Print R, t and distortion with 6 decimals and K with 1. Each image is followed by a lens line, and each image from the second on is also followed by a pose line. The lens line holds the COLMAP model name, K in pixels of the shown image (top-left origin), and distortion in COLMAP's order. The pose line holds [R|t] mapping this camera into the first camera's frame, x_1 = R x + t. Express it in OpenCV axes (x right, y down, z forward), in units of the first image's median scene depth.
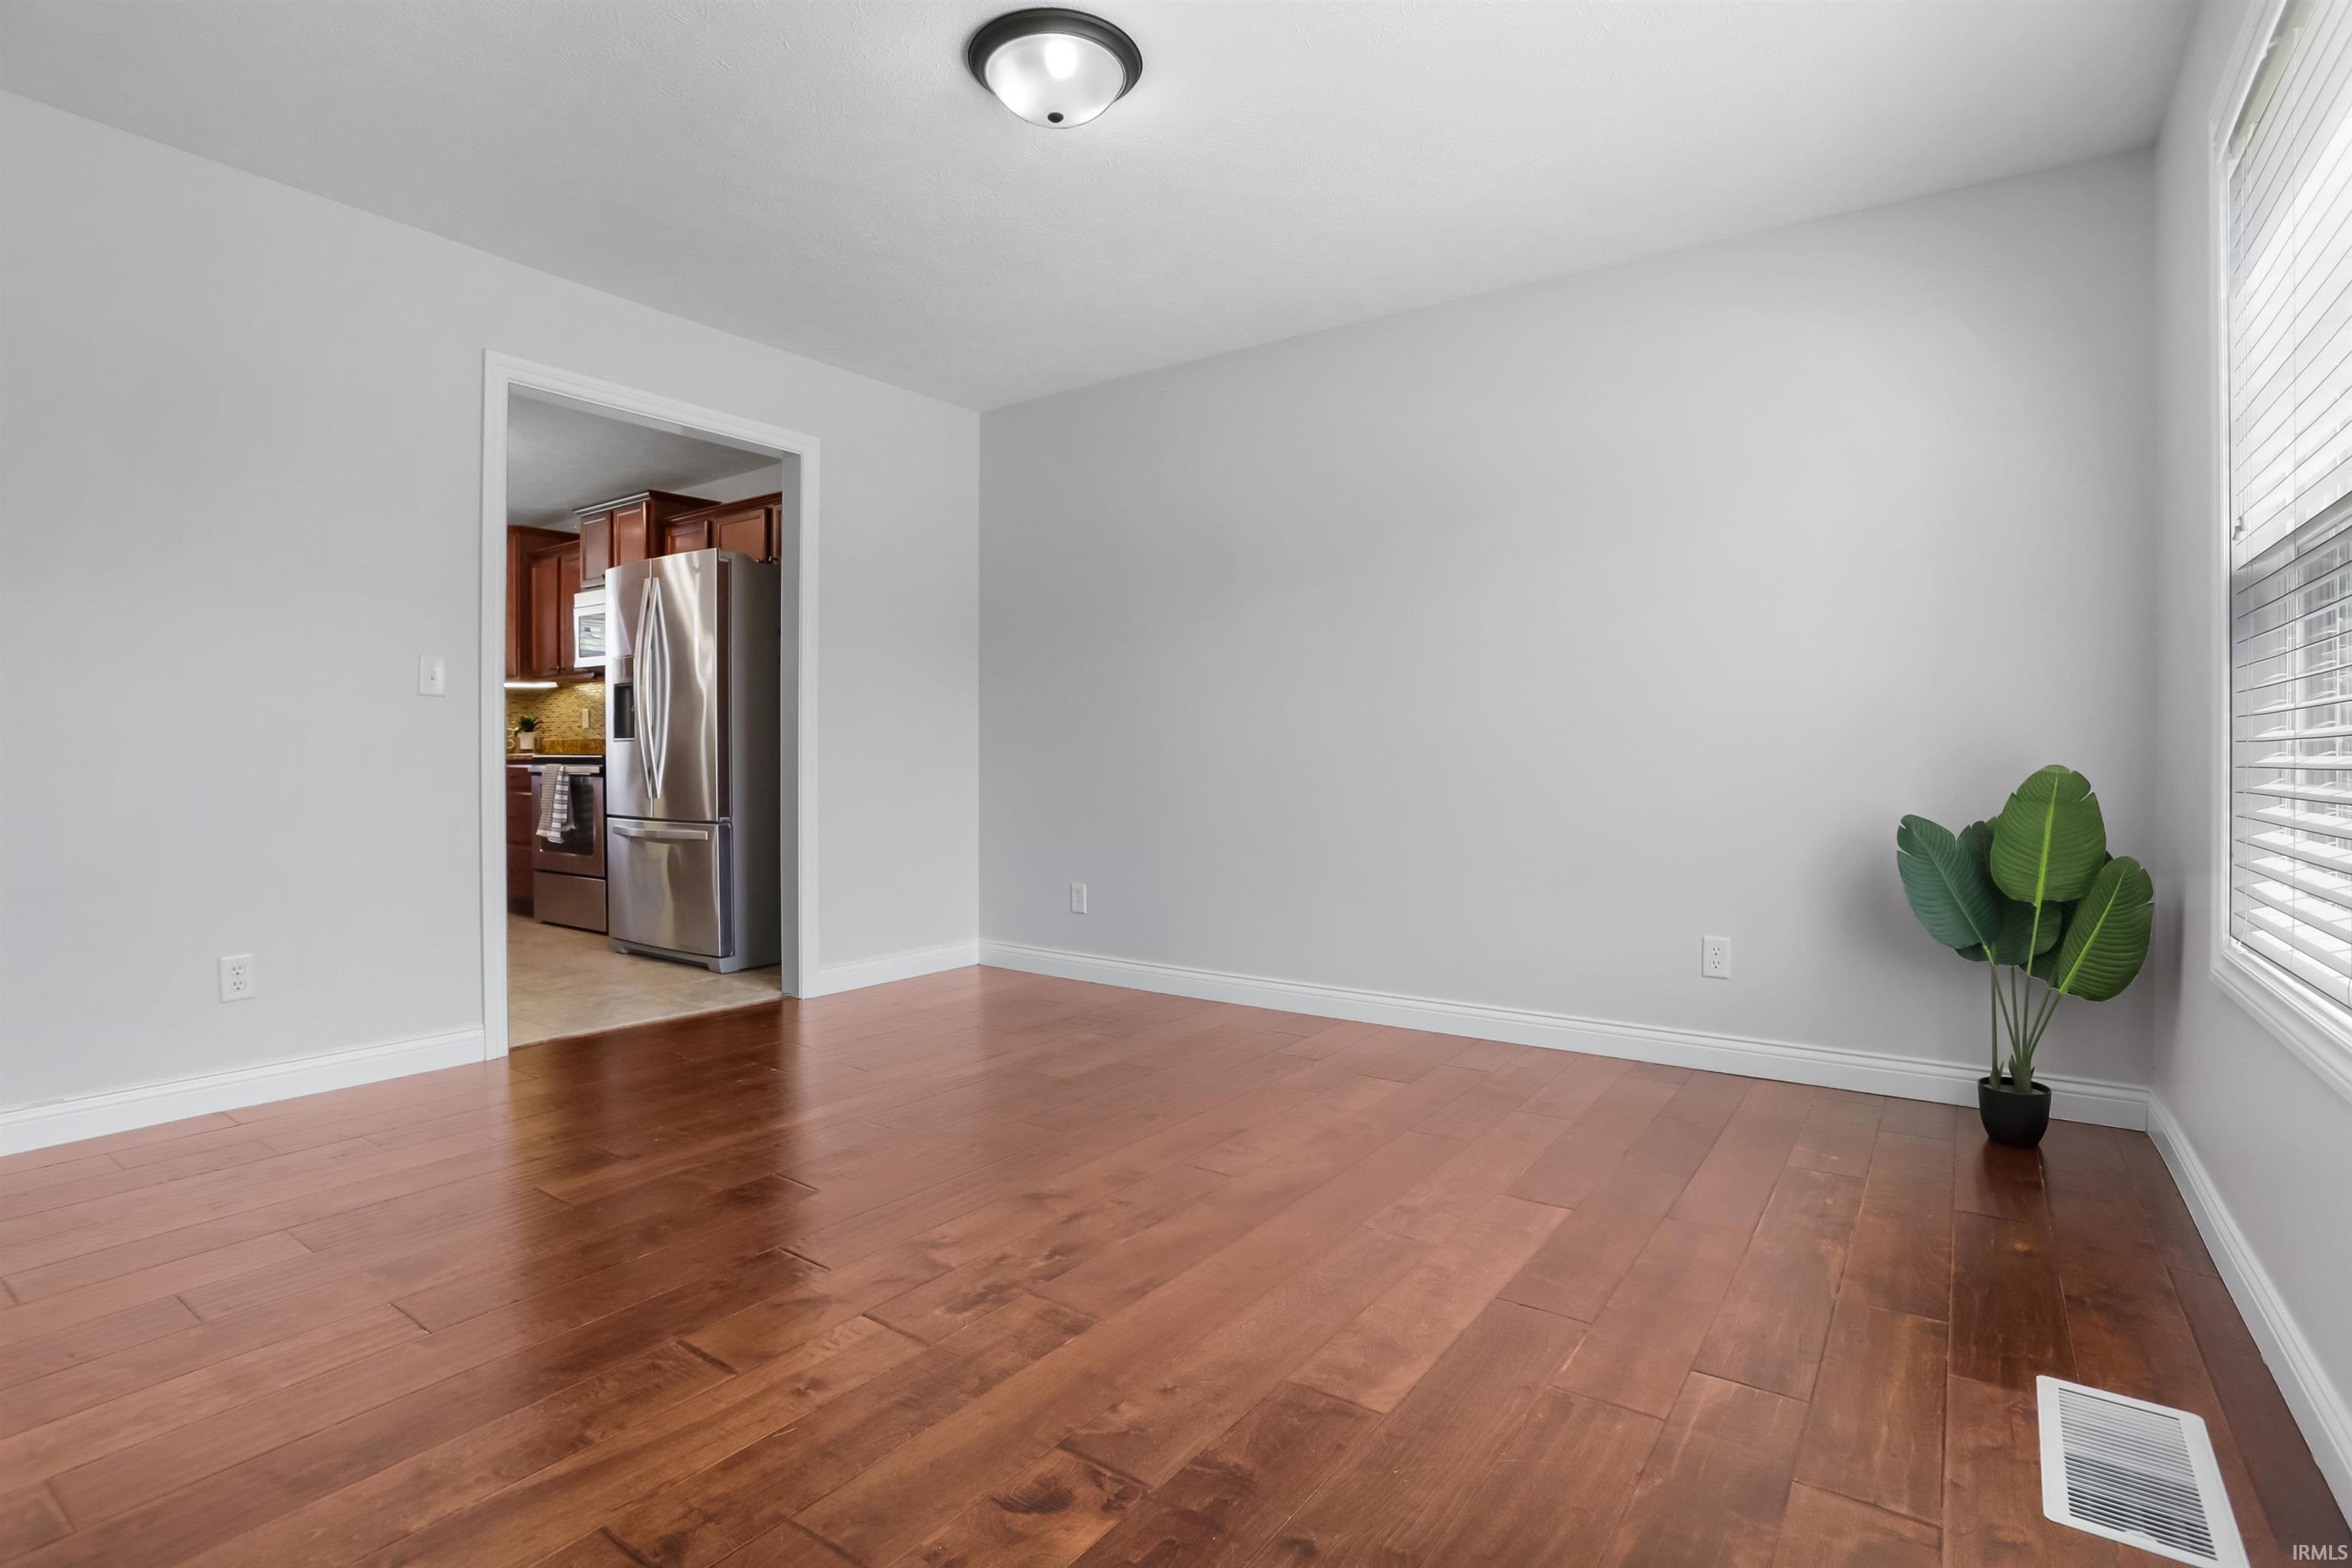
lens RADIAL K [[1161.7, 0, 1182.4], [0, 1161.7, 769.8], [0, 0, 1]] dist [-0.065529, 0.026071]
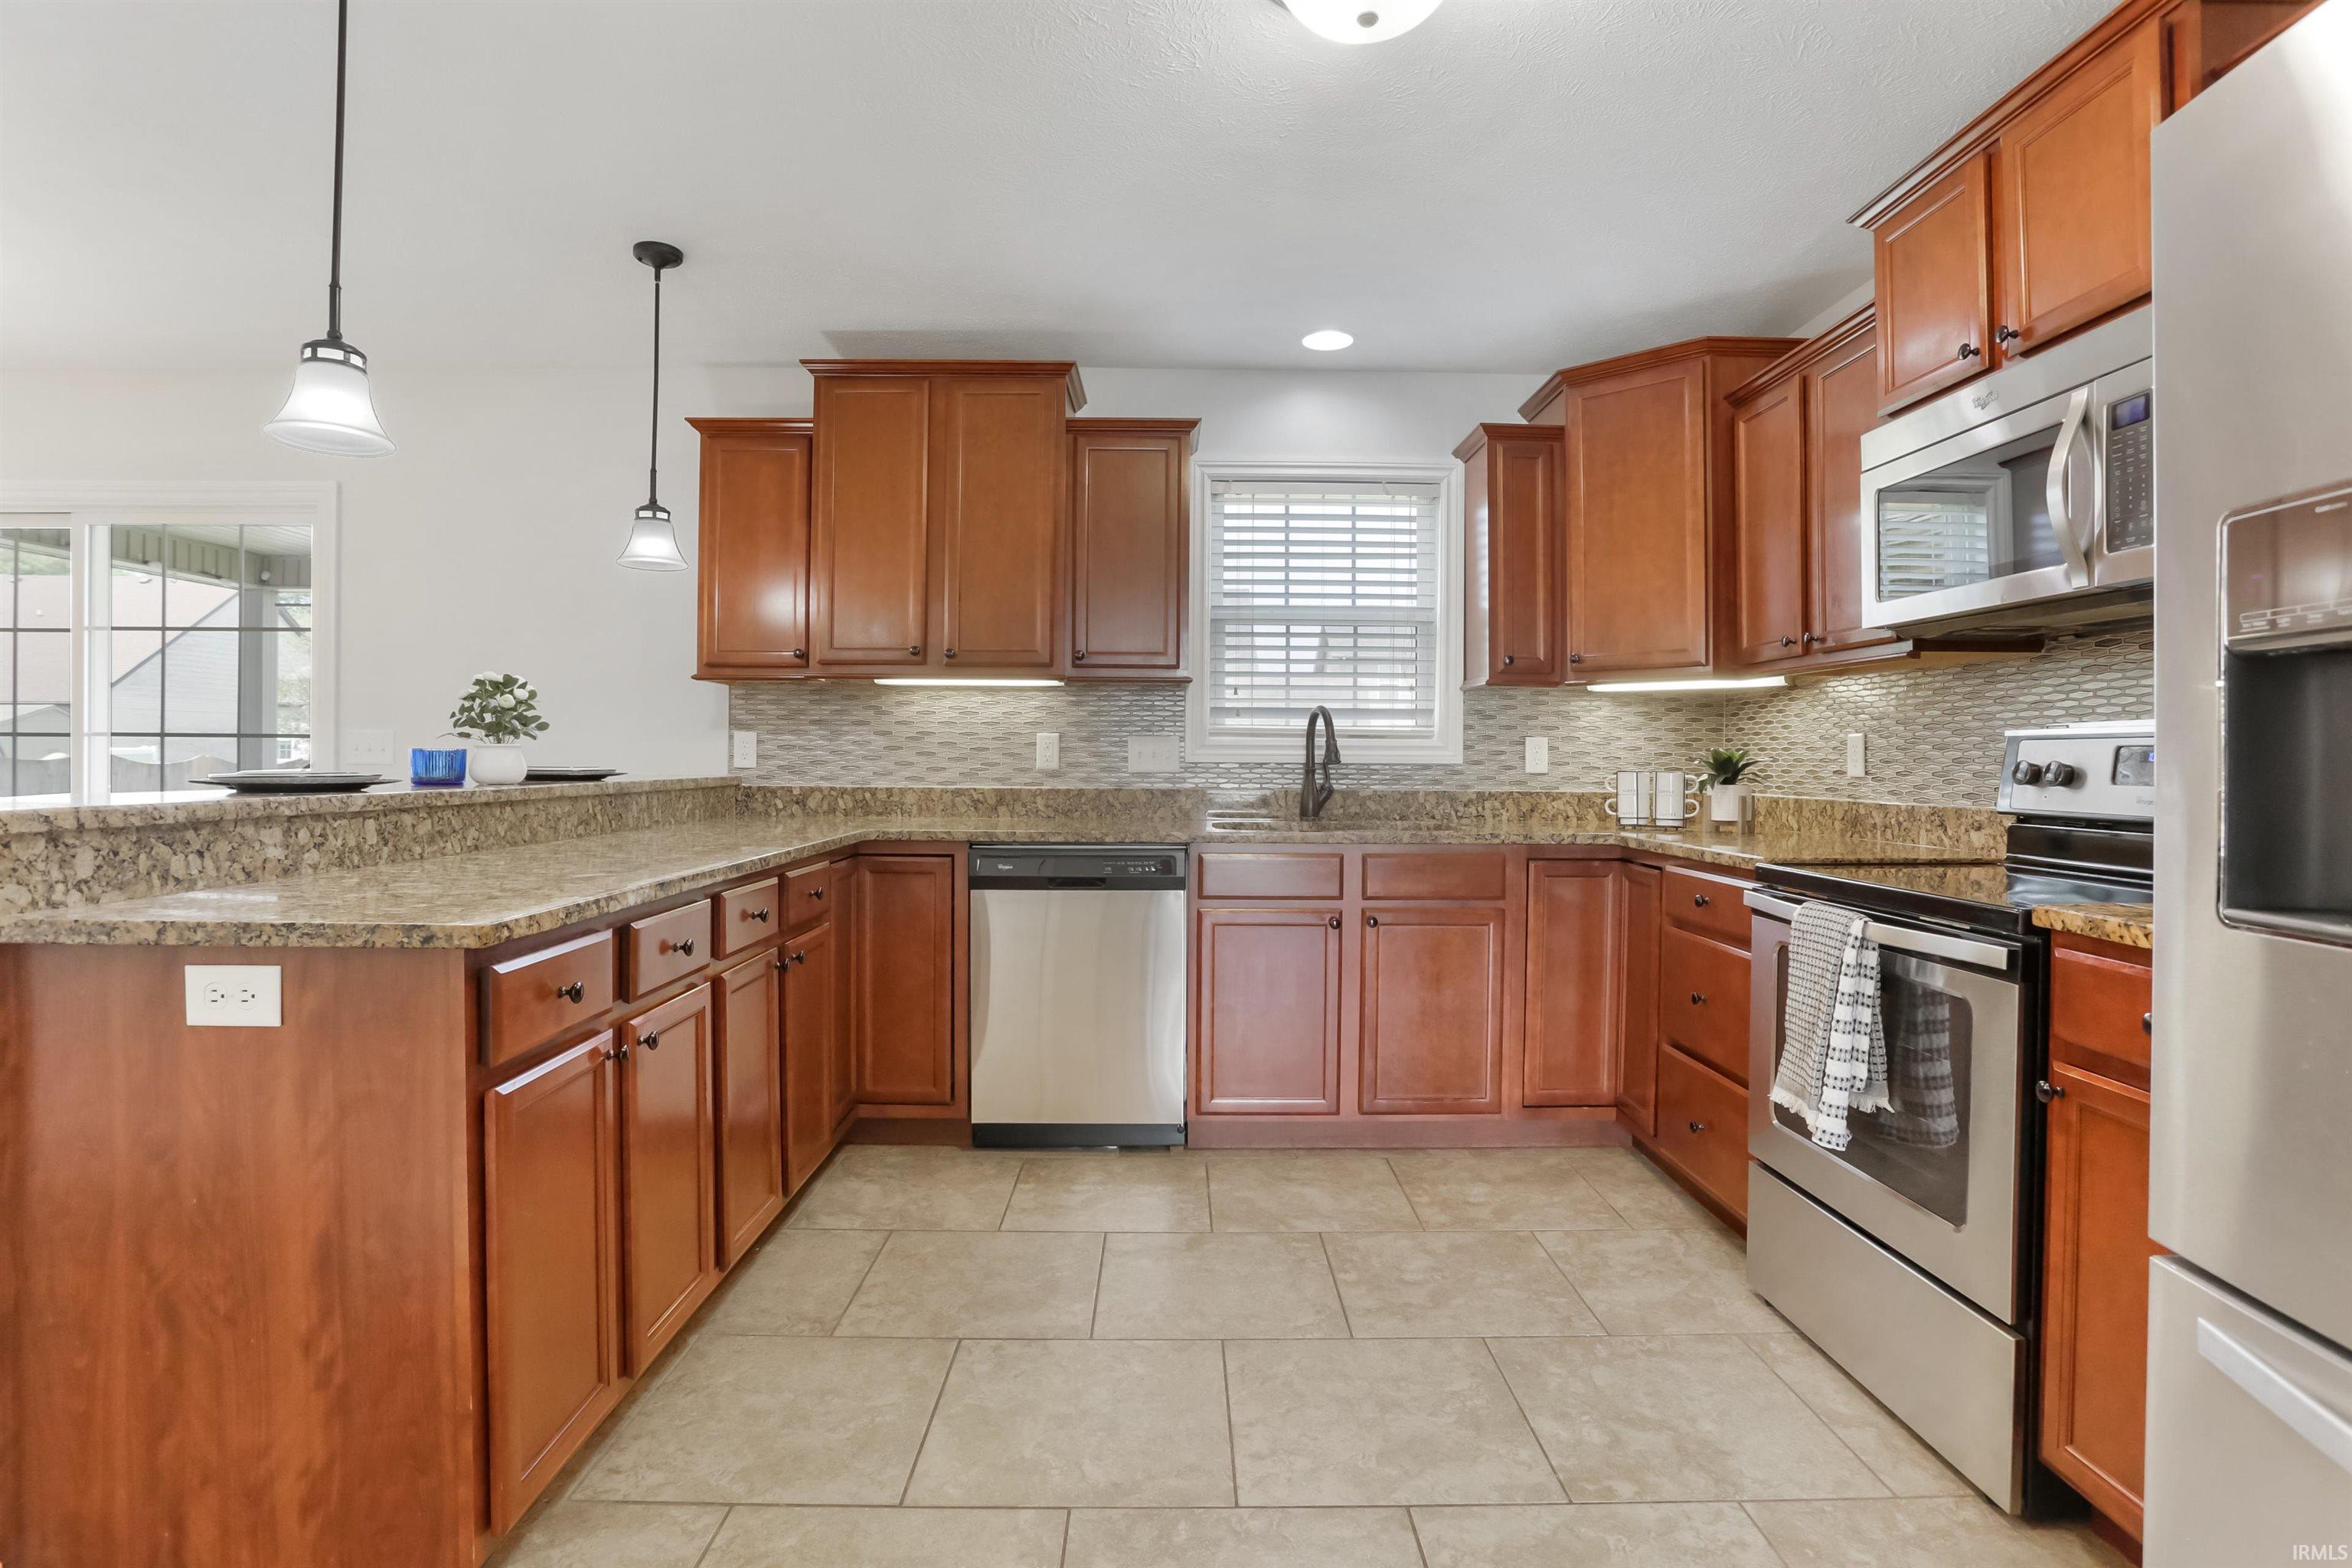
lens RADIAL K [[1161.7, 0, 1197.4], [0, 1161.7, 772.0], [0, 0, 1]] dist [-0.065529, 0.026071]
pose [[0.605698, 0.006828, -0.795665, -0.394169], [-0.011848, 0.999930, -0.000438, -0.042042], [0.795607, 0.009693, 0.605736, 0.644627]]
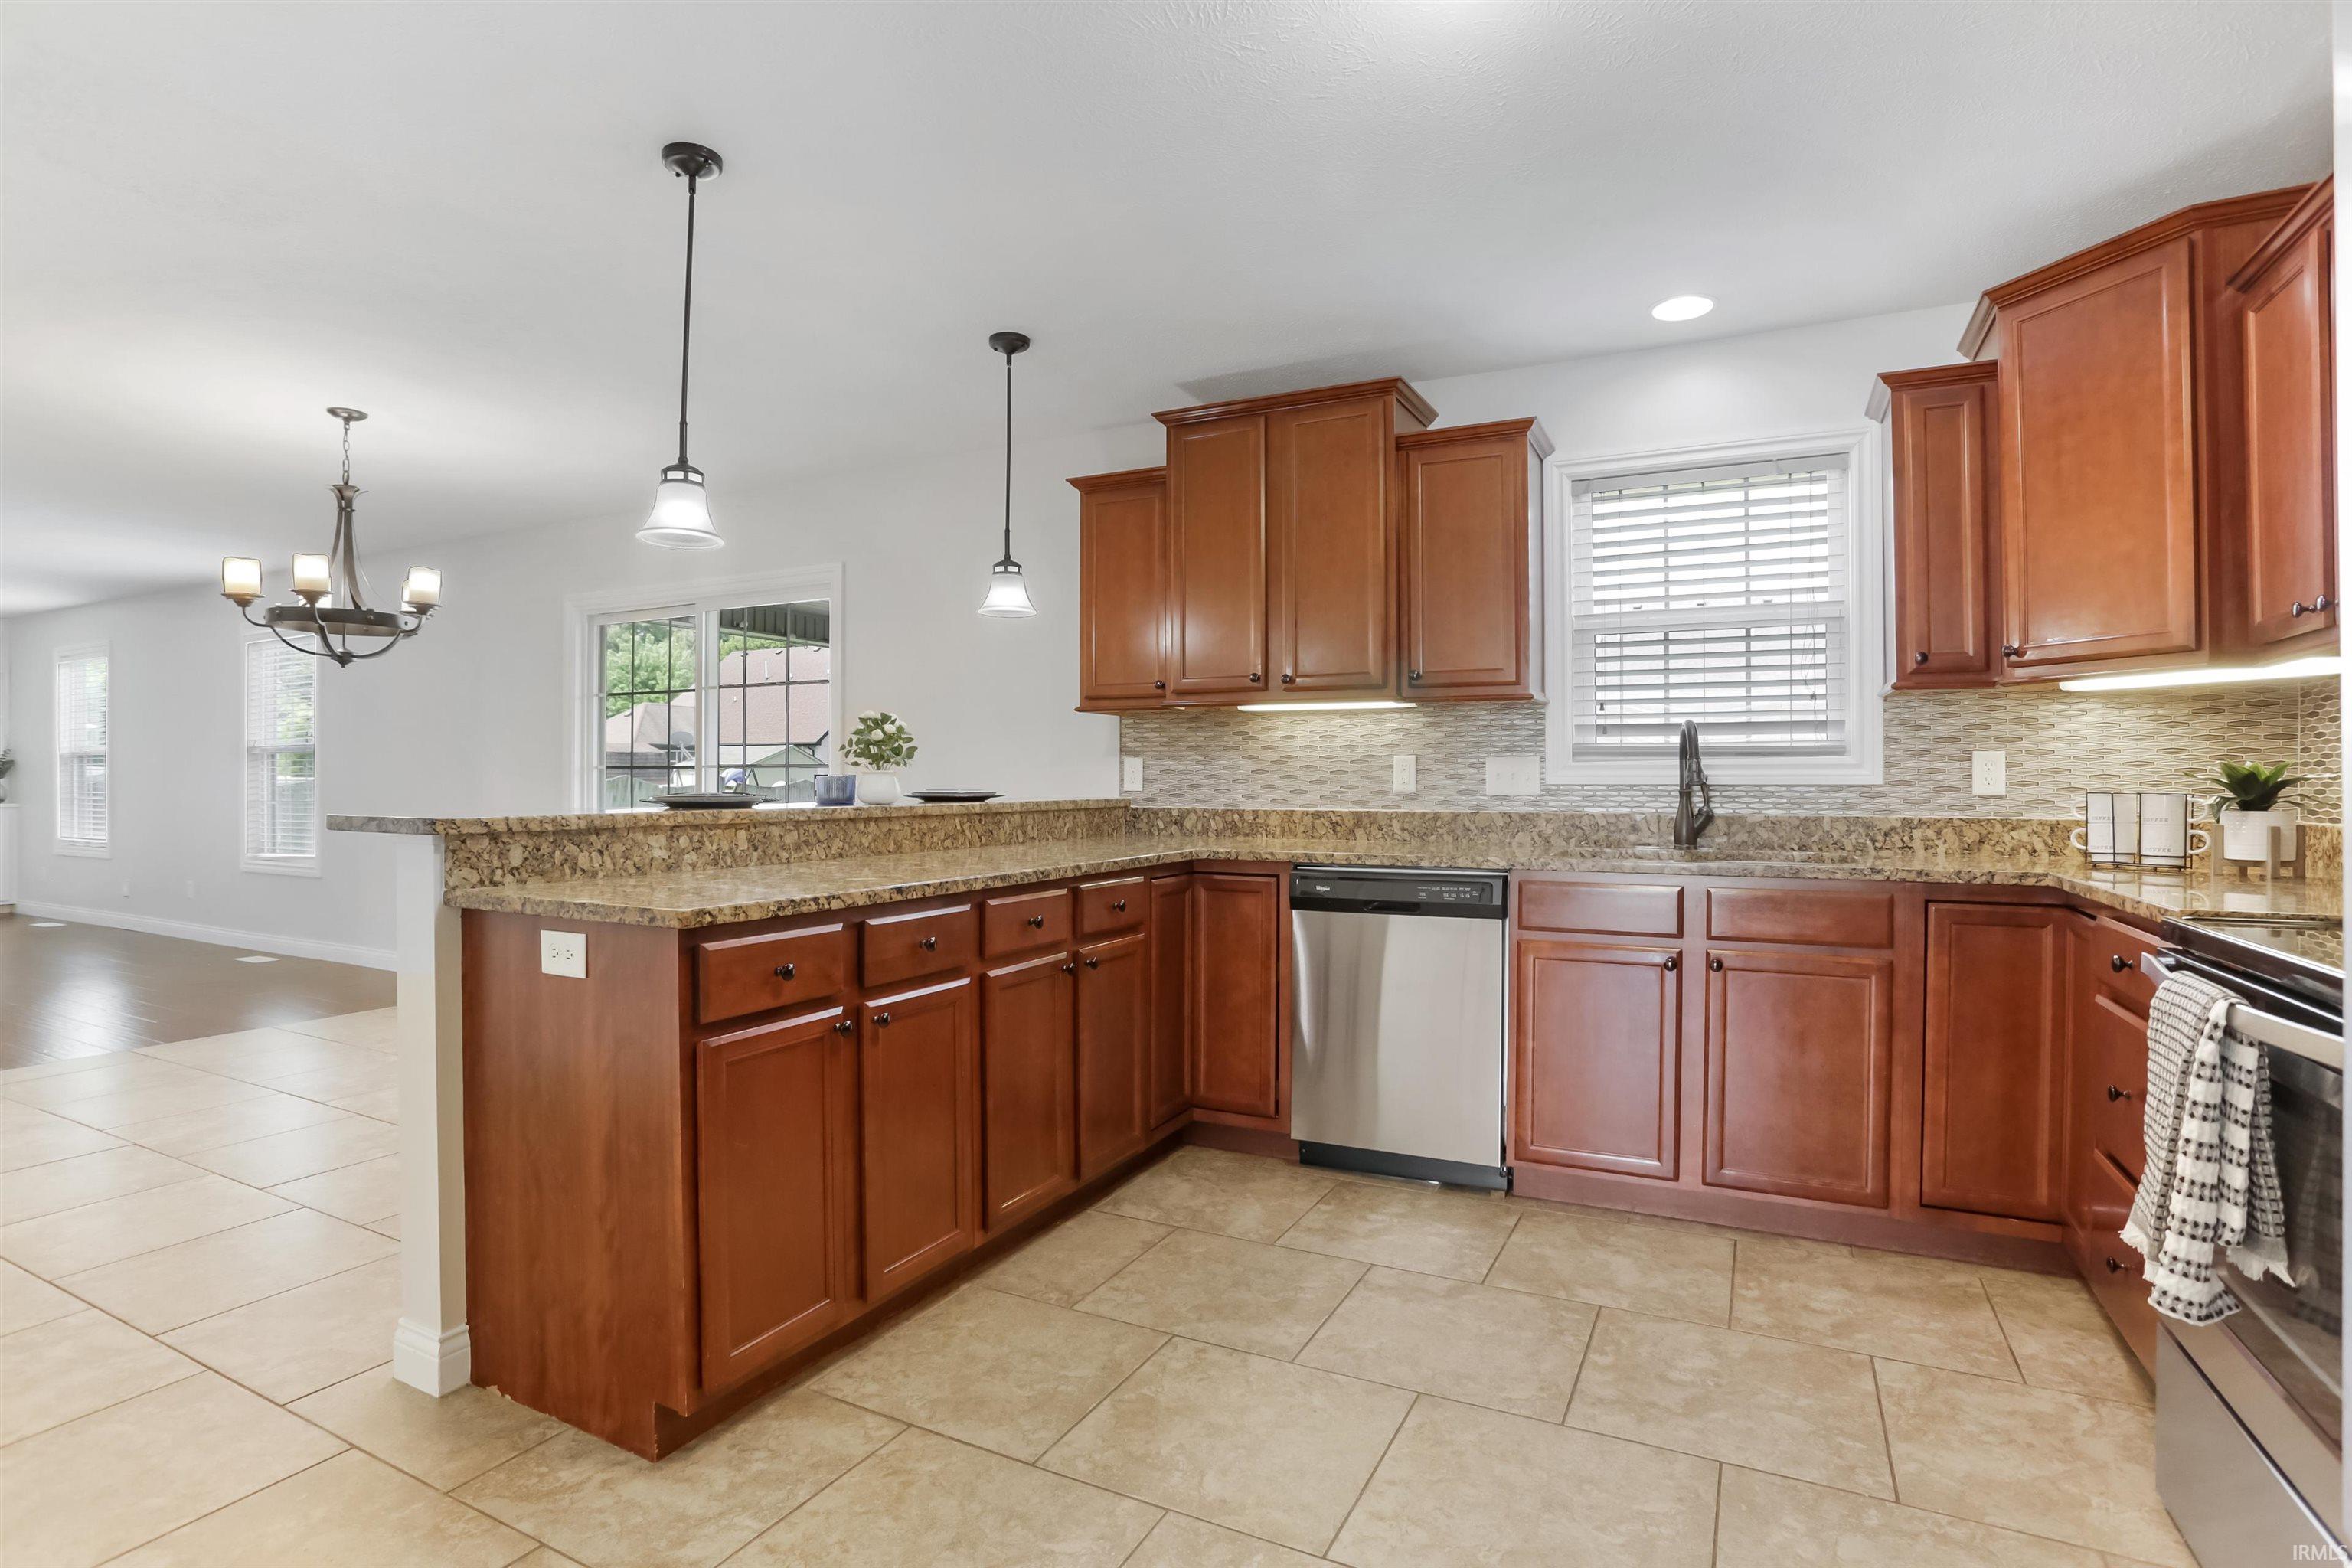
lens RADIAL K [[1161.7, 0, 1163.3], [0, 1161.7, 790.2], [0, 0, 1]] dist [-0.065529, 0.026071]
pose [[0.160015, 0.001541, -0.987113, -0.350619], [-0.011272, 0.999936, -0.000267, -0.041995], [0.987050, 0.011169, 0.160023, 0.743090]]
